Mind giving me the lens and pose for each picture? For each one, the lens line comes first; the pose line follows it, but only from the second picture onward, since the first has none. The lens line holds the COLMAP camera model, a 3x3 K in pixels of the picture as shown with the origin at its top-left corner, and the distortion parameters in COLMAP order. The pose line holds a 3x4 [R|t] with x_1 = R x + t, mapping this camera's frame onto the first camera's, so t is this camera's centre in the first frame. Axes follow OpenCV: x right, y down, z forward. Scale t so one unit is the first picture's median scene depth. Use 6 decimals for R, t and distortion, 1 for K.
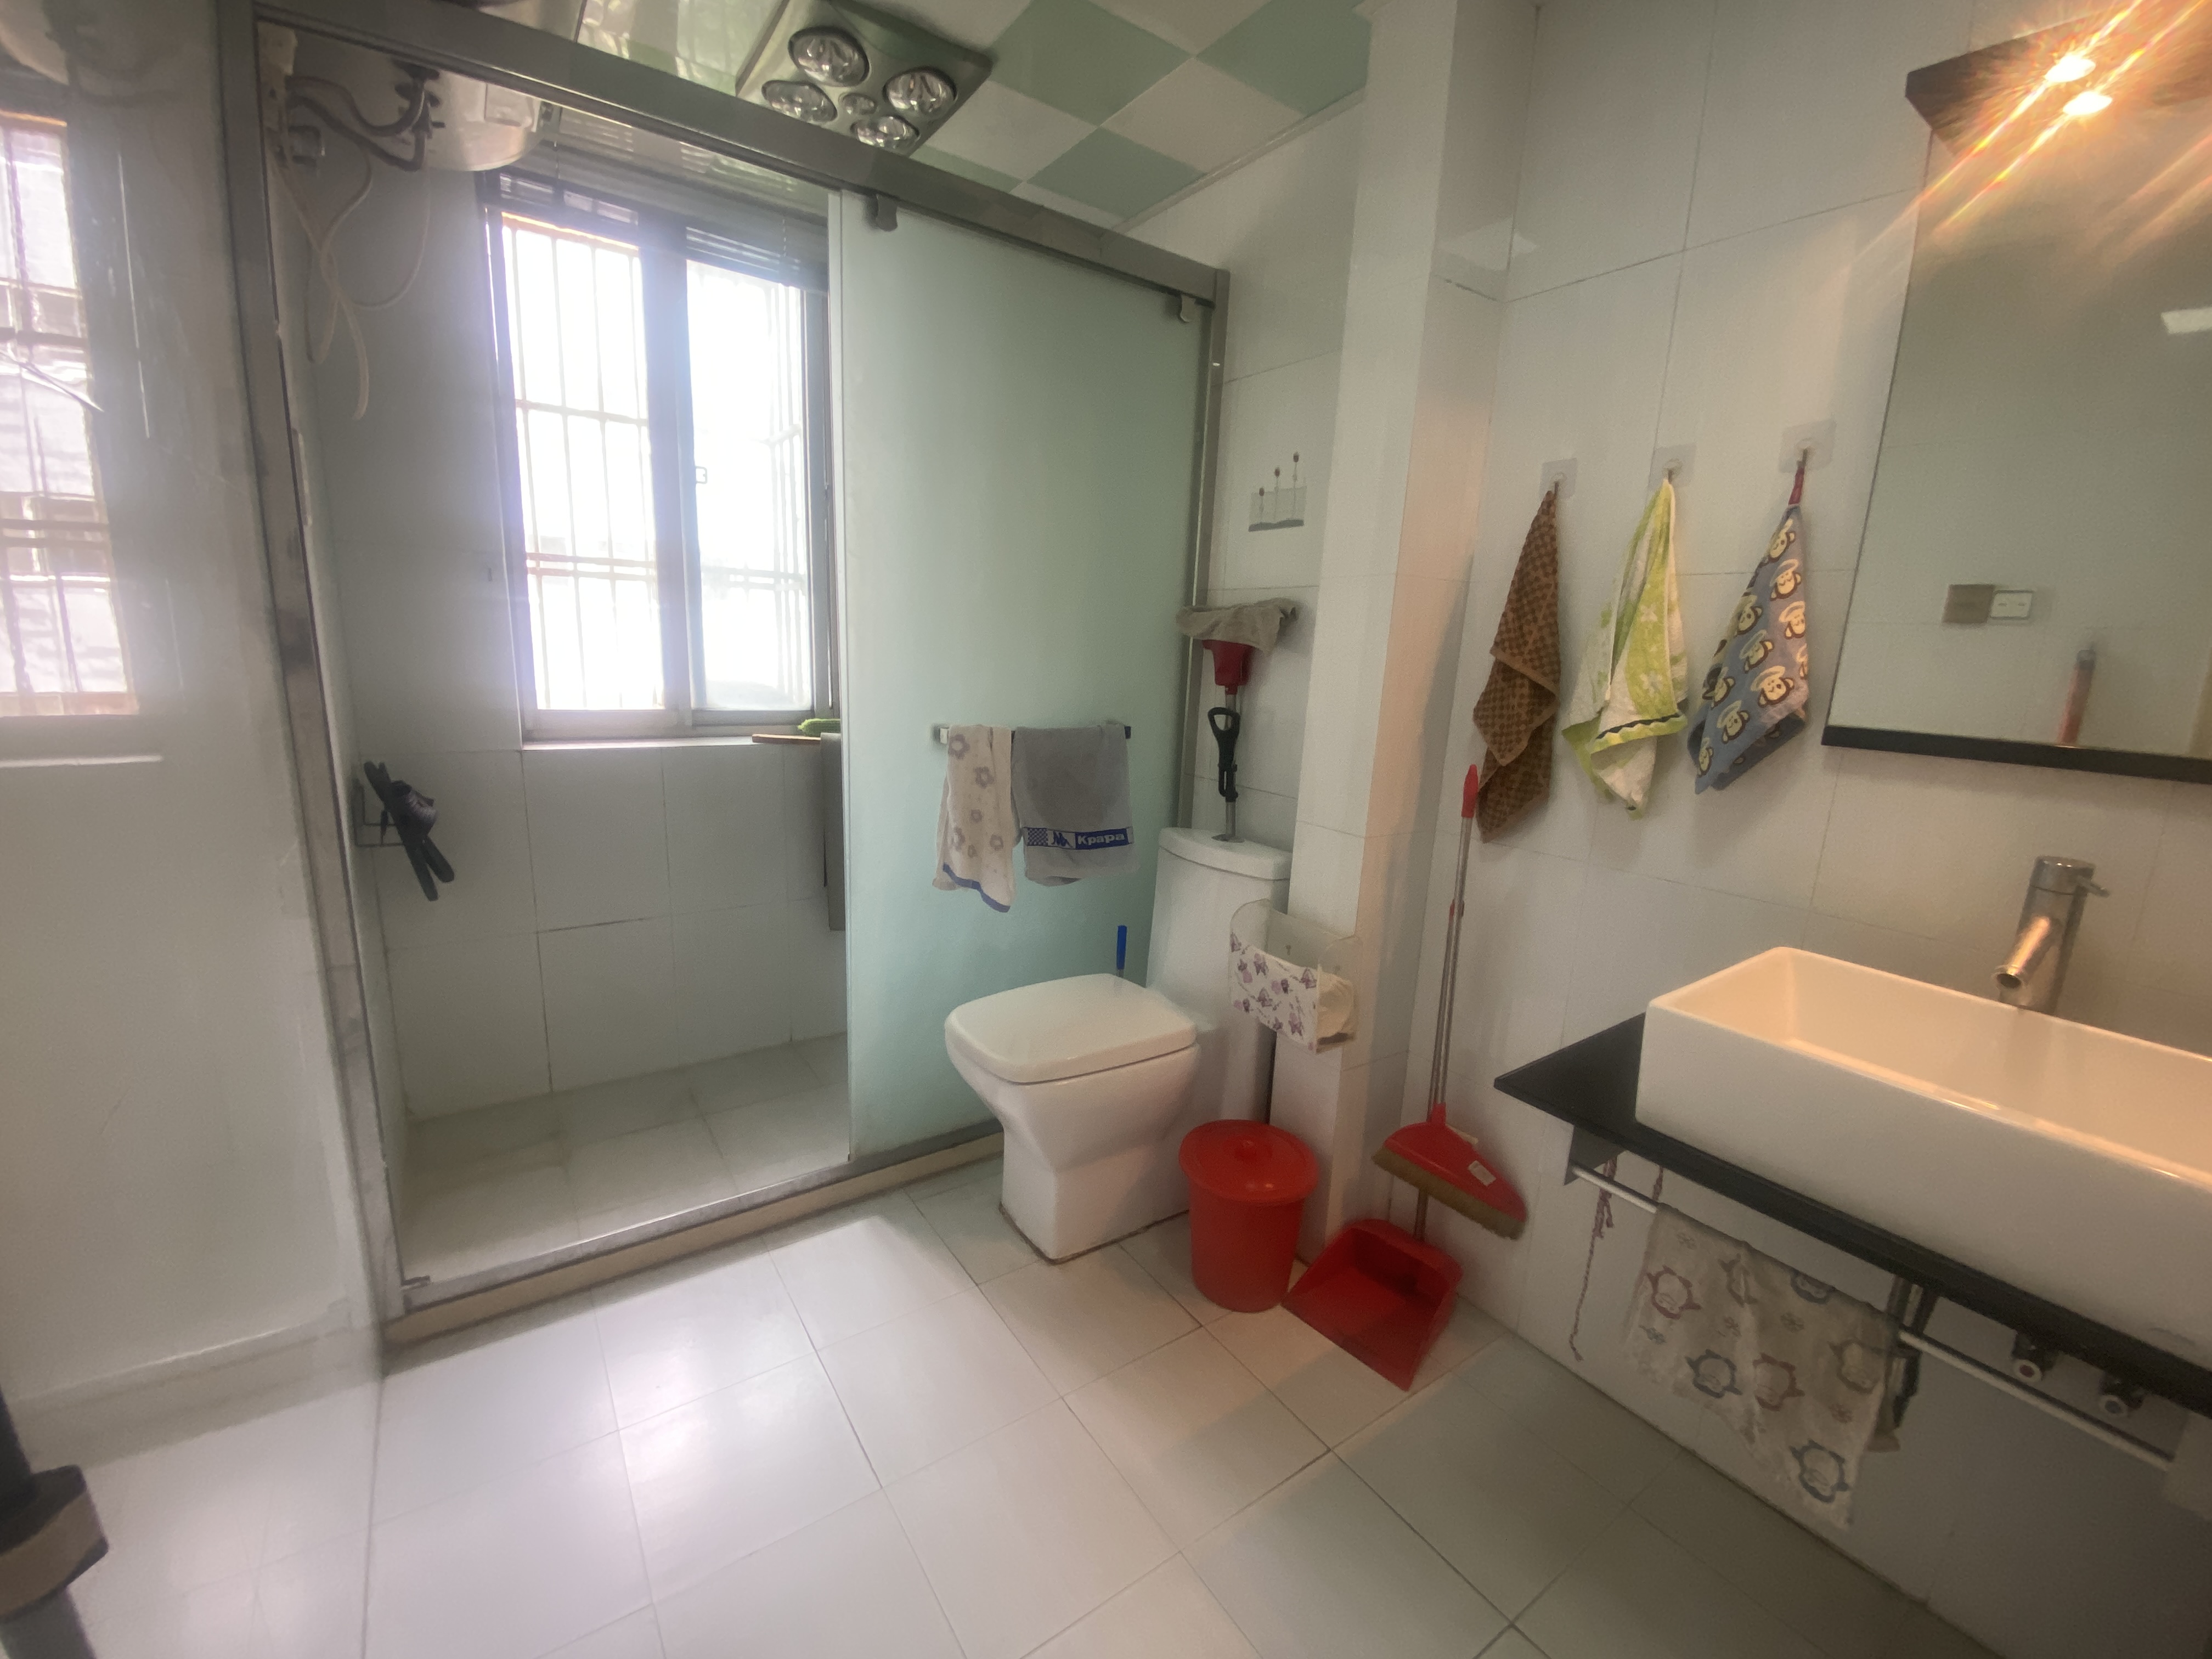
lens RADIAL K [[906.9, 0, 1106.1], [0, 906.9, 824.6], [0, 0, 1]] dist [-0.010457, -0.002647]
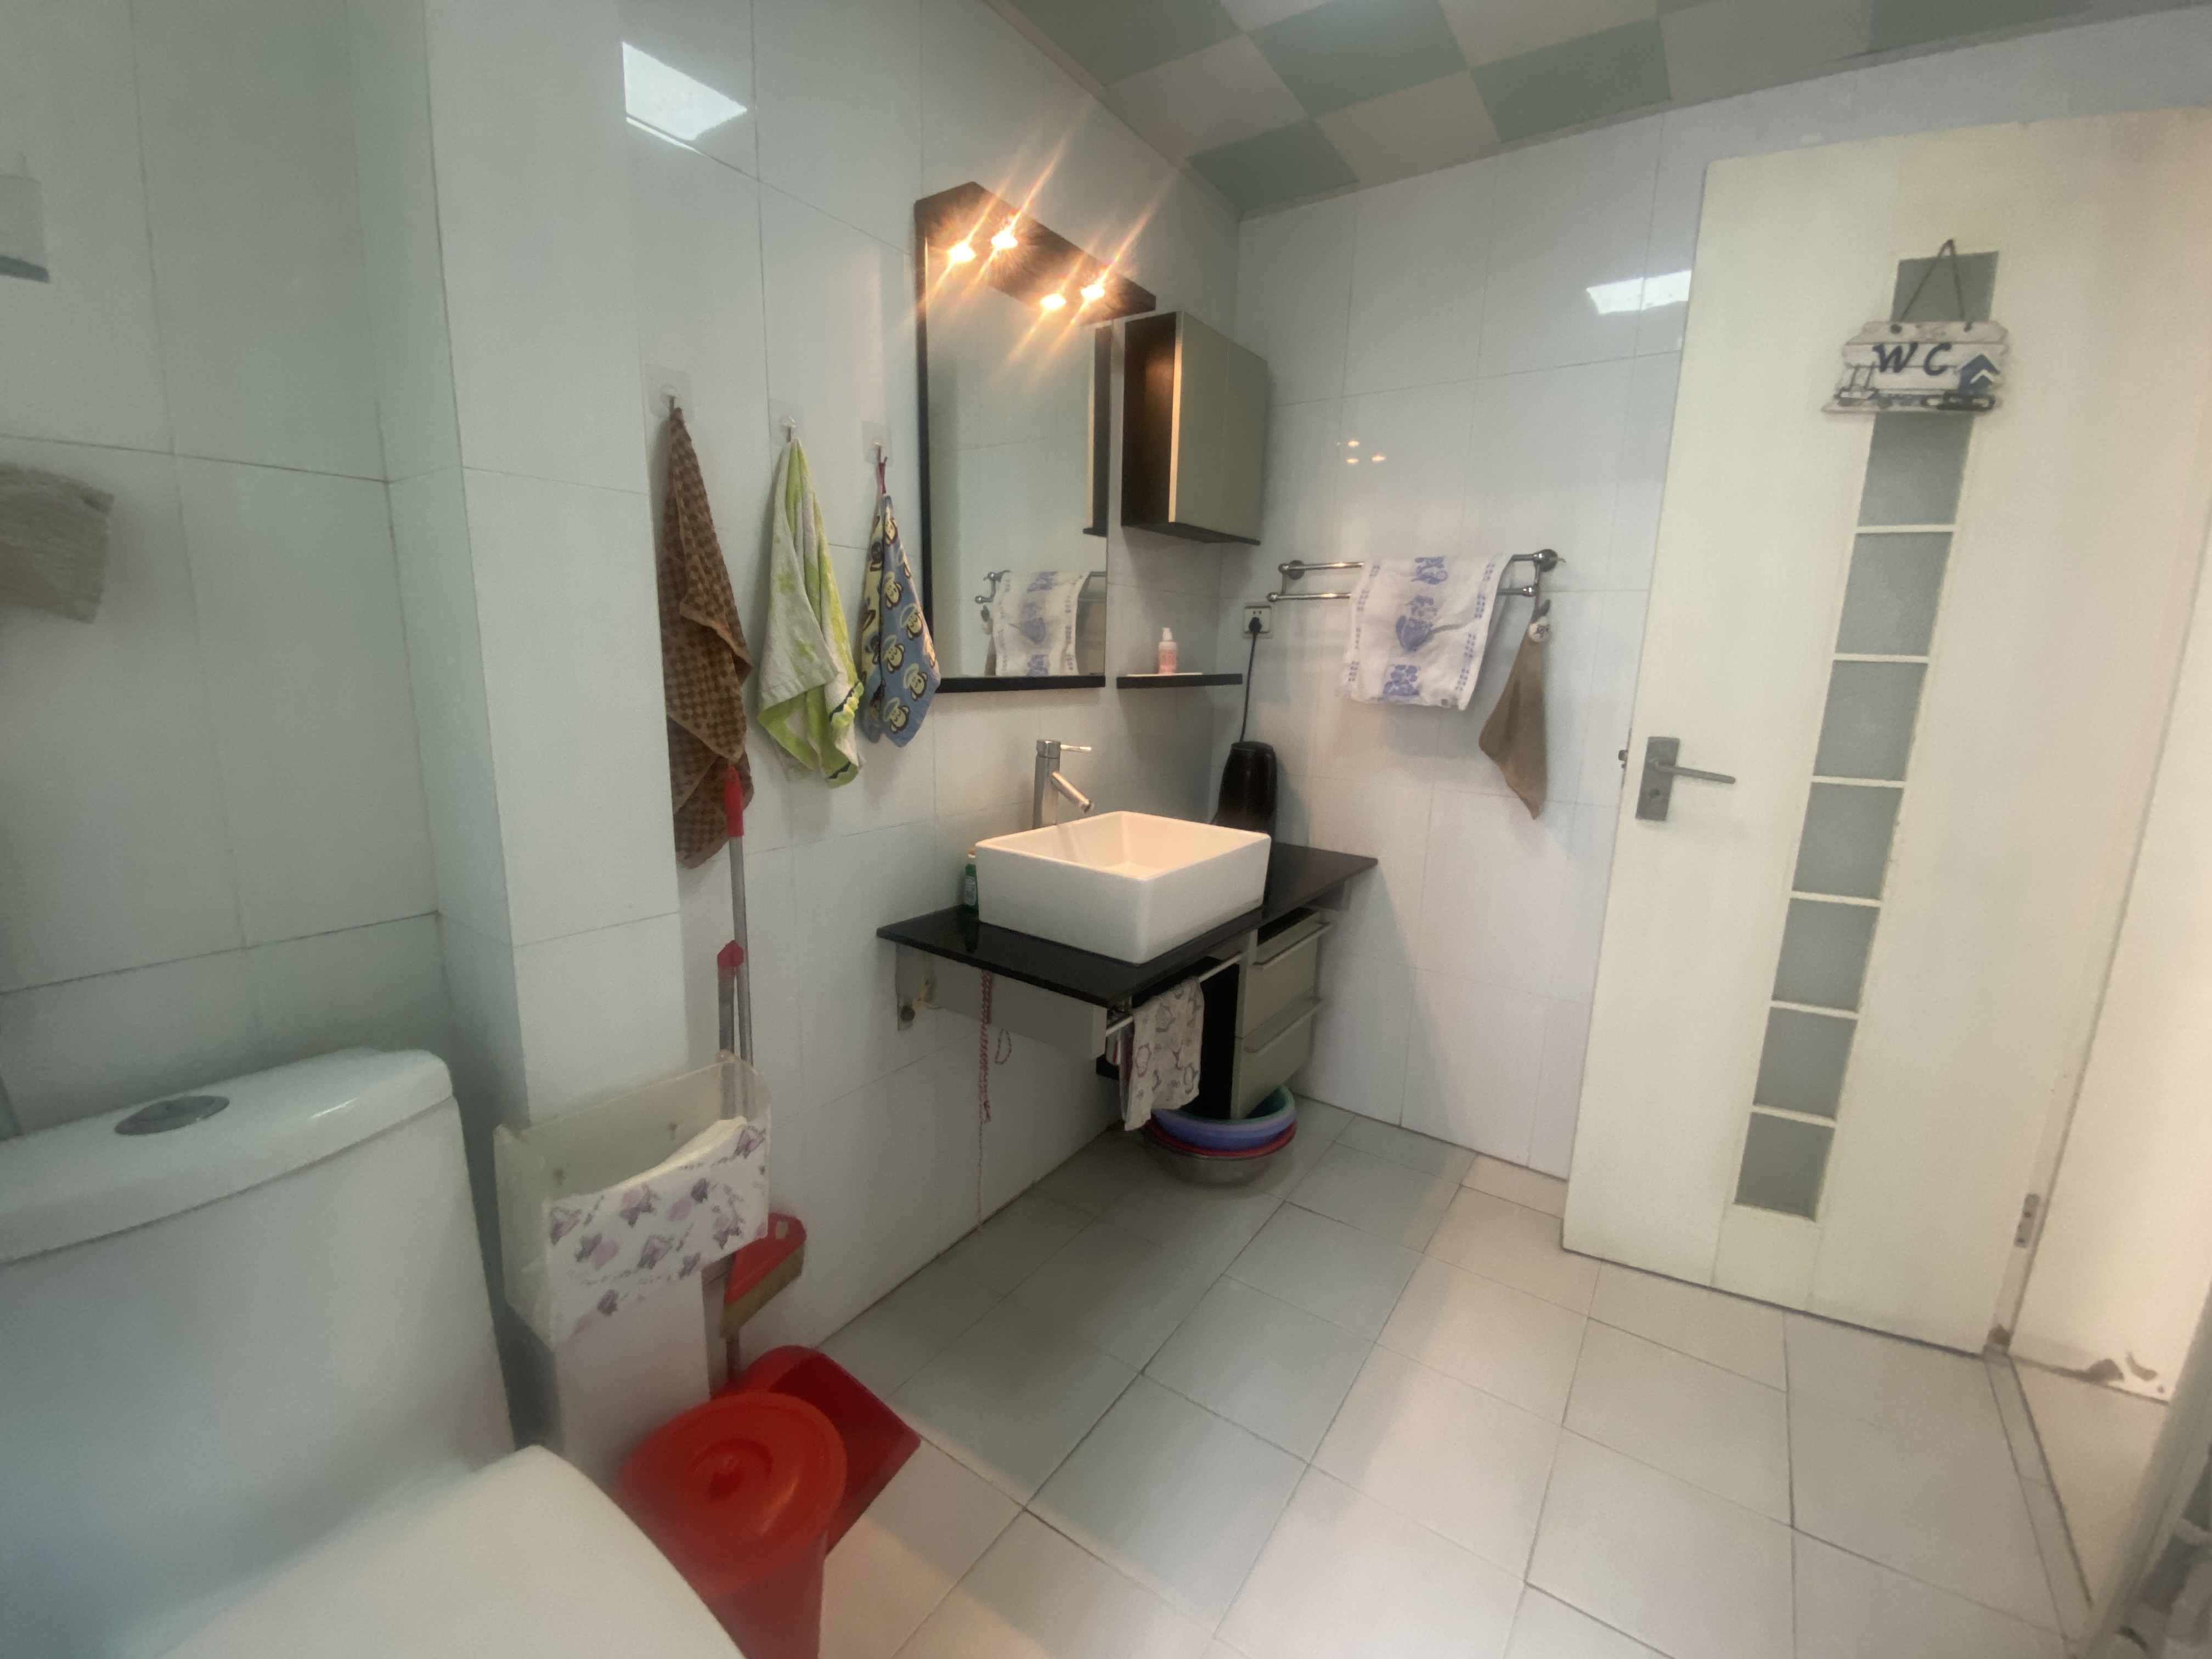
lens RADIAL K [[900.5, 0, 1108.8], [0, 900.5, 826.4], [0, 0, 1]] dist [-0.002529, -0.000339]
pose [[-0.346188, -0.240807, 0.906734, -0.382890], [0.138782, 0.942718, 0.303350, -0.195863], [-0.927843, 0.230855, -0.292938, 0.875296]]
